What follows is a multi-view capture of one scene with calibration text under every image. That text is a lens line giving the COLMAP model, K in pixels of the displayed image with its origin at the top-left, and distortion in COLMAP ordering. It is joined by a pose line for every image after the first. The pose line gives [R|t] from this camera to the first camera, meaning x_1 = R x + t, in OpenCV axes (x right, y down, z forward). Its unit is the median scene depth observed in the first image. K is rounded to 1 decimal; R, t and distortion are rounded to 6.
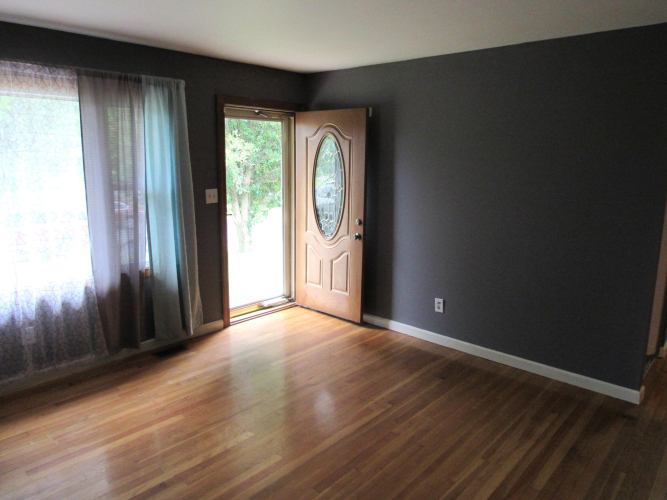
lens RADIAL K [[476.1, 0, 333.5], [0, 476.1, 250.0], [0, 0, 1]] dist [-0.031304, 0.002372]
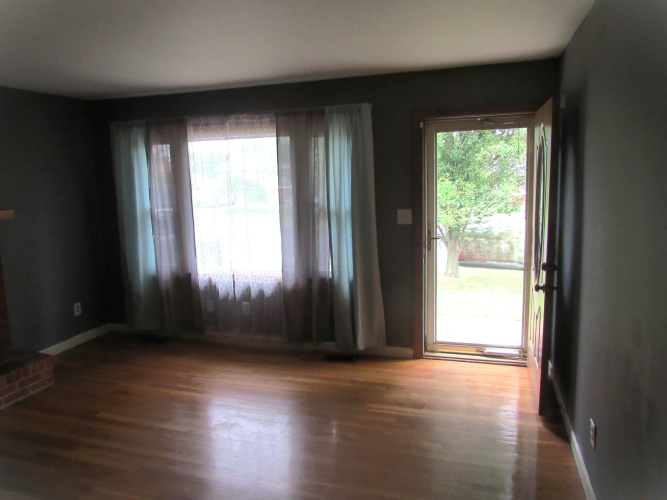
lens RADIAL K [[500.0, 0, 333.5], [0, 500.0, 250.0], [0, 0, 1]] dist [-0.031411, 0.001186]
pose [[0.428414, 0.105134, -0.897445, 0.694629], [-0.142530, 0.988637, 0.047777, -0.086420], [0.892270, 0.107444, 0.438531, 0.511202]]
